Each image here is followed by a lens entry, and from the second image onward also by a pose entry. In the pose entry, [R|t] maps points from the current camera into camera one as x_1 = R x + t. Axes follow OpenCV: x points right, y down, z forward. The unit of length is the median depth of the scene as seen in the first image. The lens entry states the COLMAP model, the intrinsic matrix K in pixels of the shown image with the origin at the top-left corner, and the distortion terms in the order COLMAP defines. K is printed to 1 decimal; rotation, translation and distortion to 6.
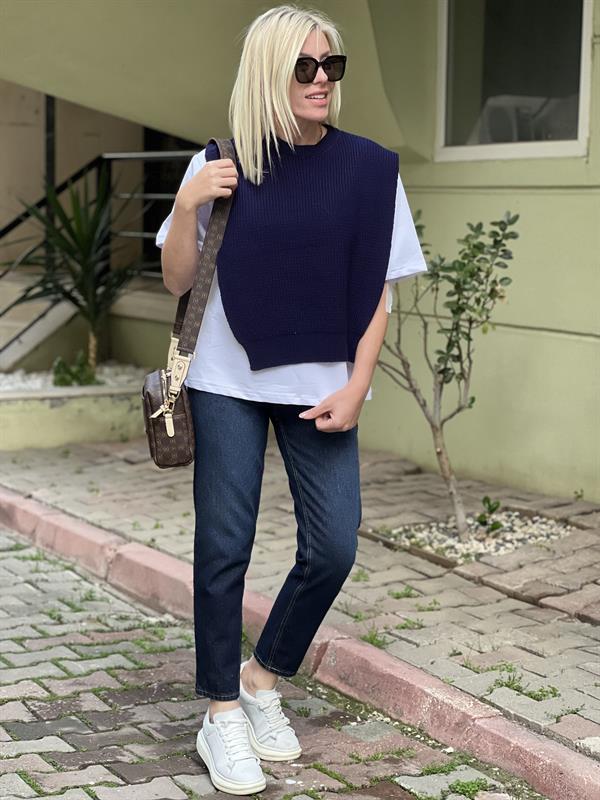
lens RADIAL K [[1783.2, 0, 298.2], [0, 1783.2, 402.1], [0, 0, 1]] dist [-0.002135, 0.000000]
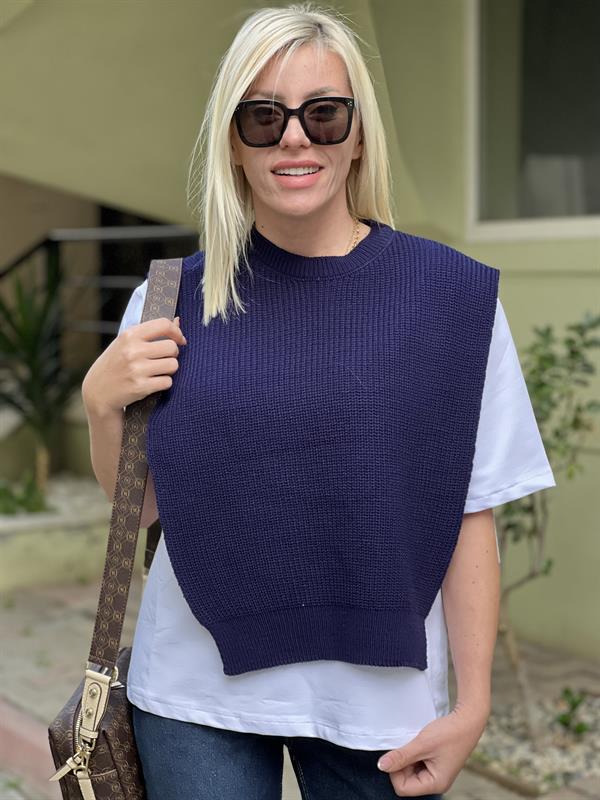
lens RADIAL K [[1783.2, 0, 305.3], [0, 1783.2, 403.9], [0, 0, 1]] dist [-0.002135, 0.000000]
pose [[0.999437, -0.019407, 0.027351, -0.016114], [0.020277, 0.999285, -0.031906, -0.033031], [-0.026713, 0.032442, 0.999117, 0.182901]]
